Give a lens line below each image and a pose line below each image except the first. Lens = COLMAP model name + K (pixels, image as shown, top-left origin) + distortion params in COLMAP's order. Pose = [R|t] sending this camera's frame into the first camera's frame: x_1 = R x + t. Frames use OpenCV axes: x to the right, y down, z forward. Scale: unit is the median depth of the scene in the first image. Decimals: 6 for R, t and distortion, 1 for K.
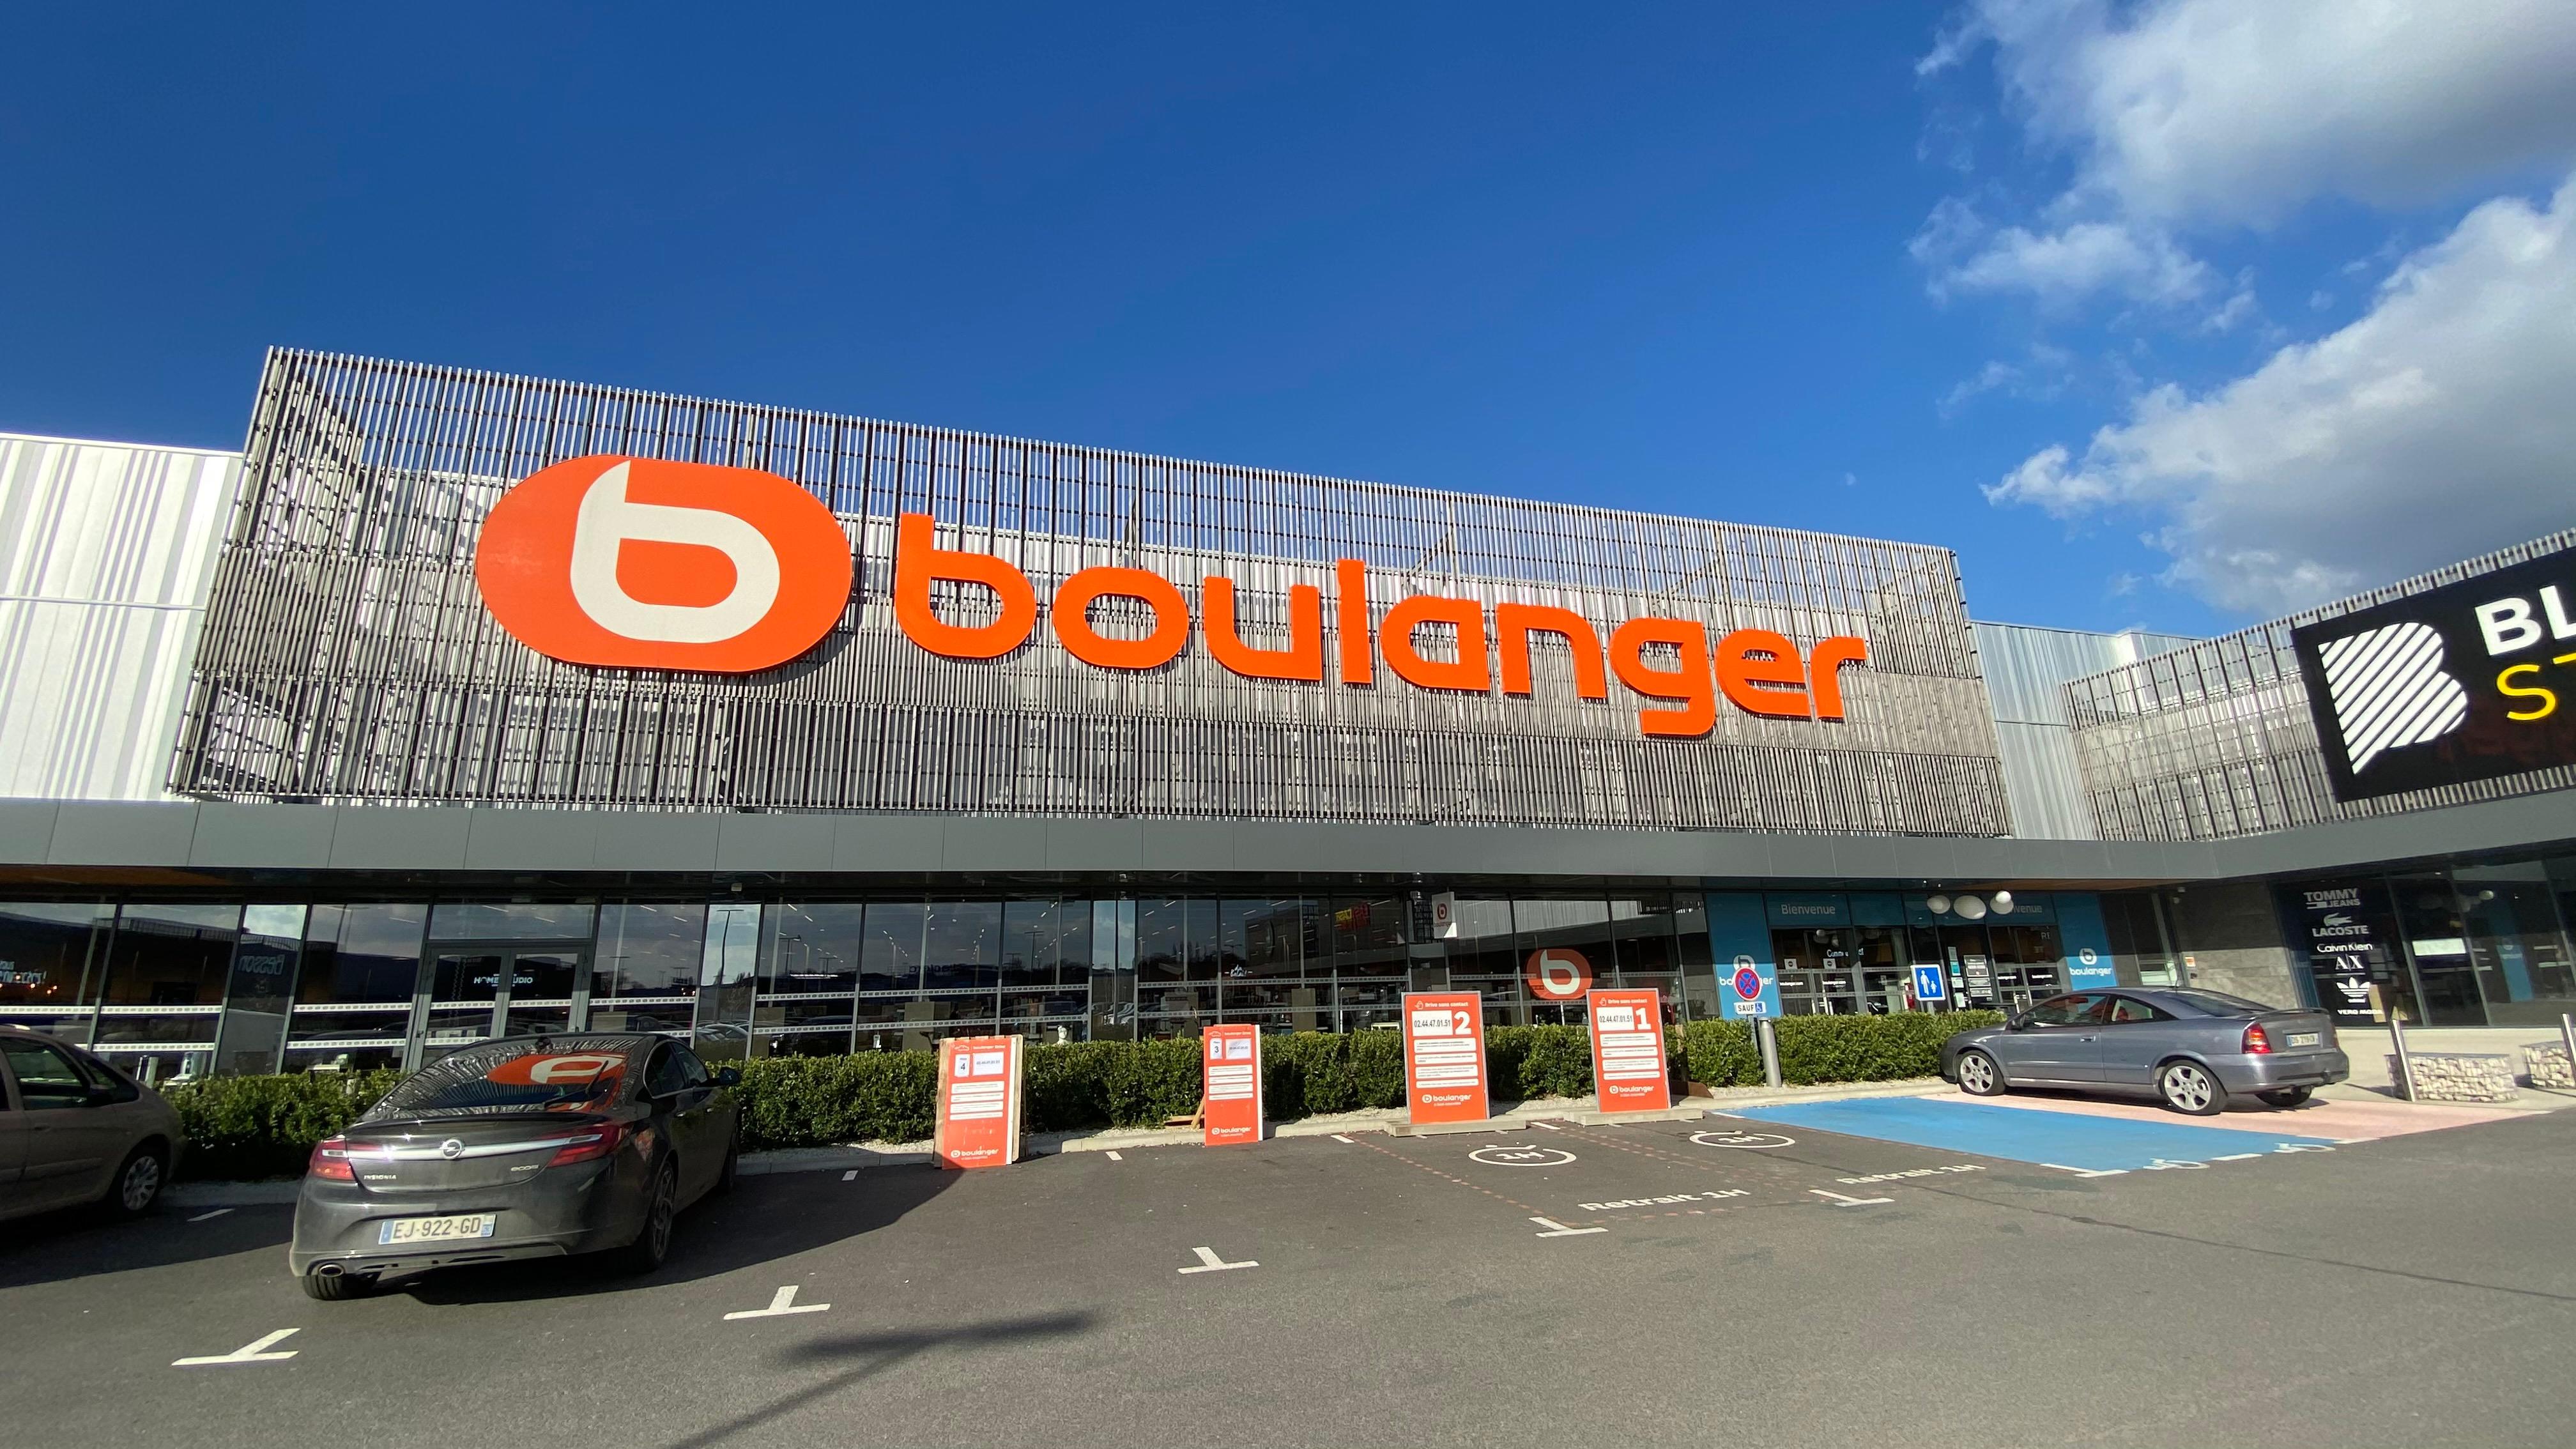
lens RADIAL K [[1067.6, 0, 1288.0], [0, 1067.6, 724.5], [0, 0, 1]] dist [0.054402, -0.027187]
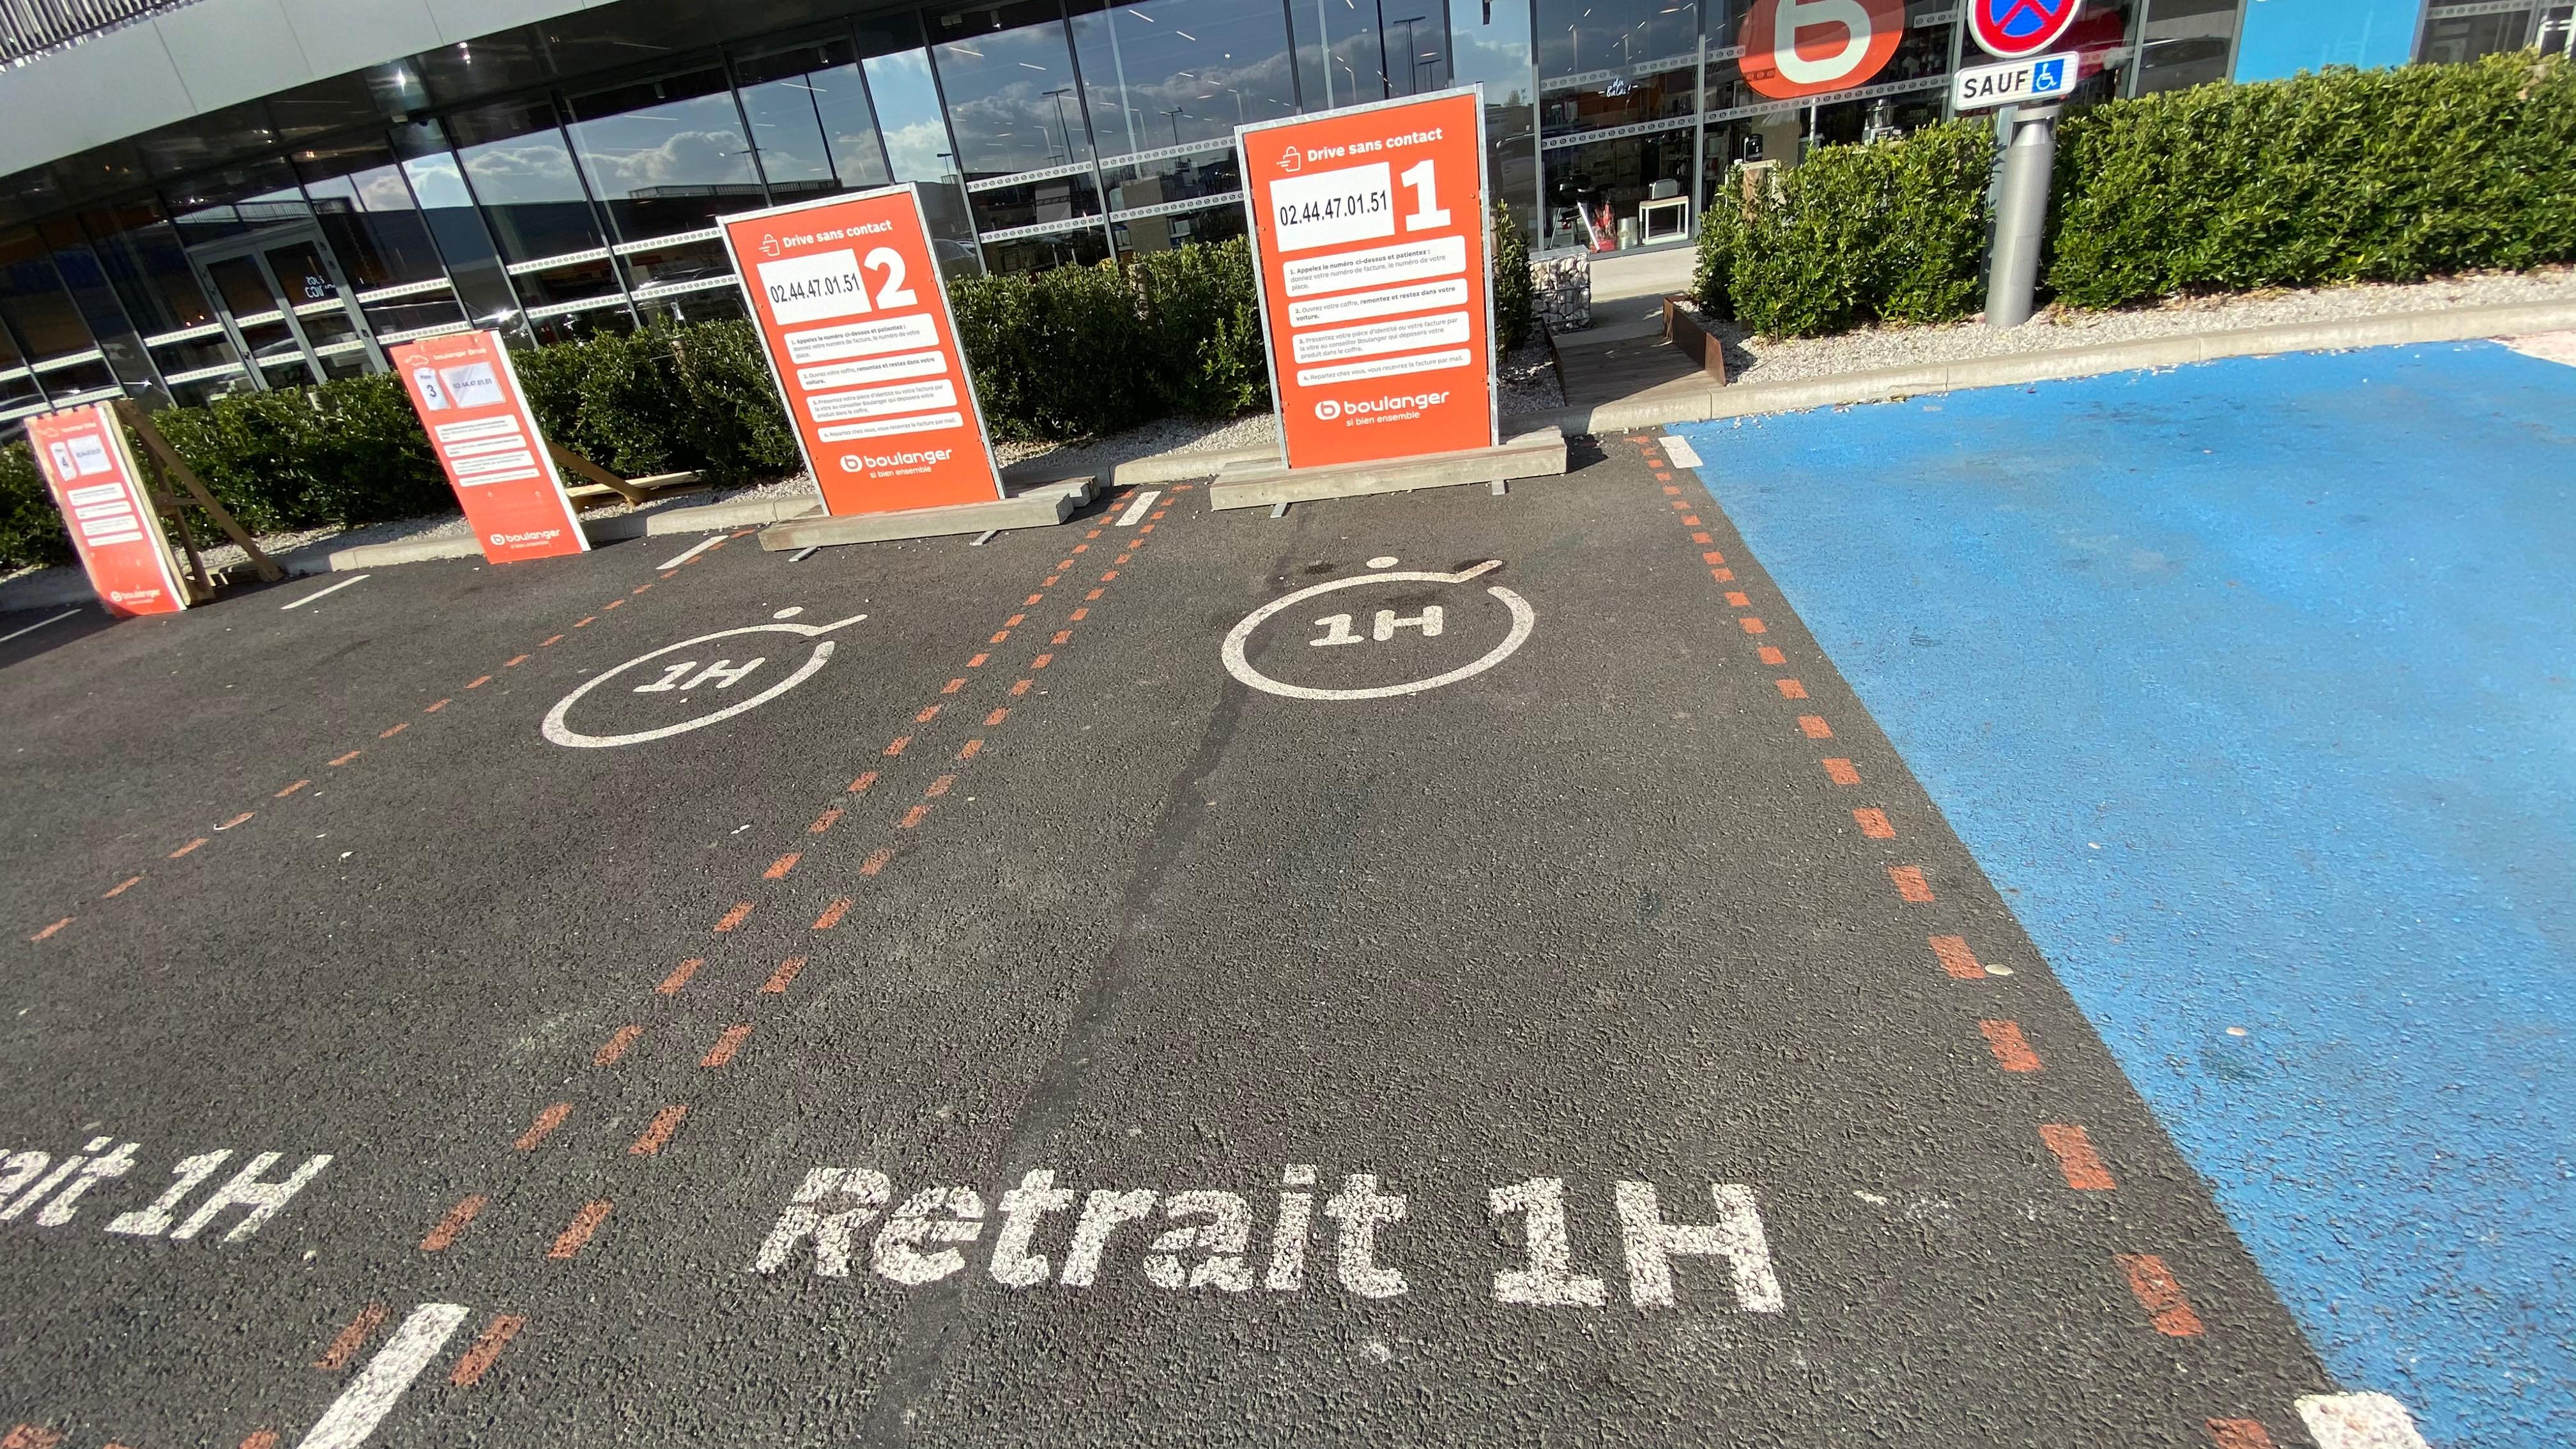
lens RADIAL K [[1051.4, 0, 1277.3], [0, 1051.4, 714.0], [0, 0, 1]] dist [0.027073, -0.025445]
pose [[0.883285, 0.107147, -0.456429, 0.456922], [0.231315, 0.747198, 0.623047, 0.179853], [0.407801, -0.655907, 0.635204, 0.672285]]
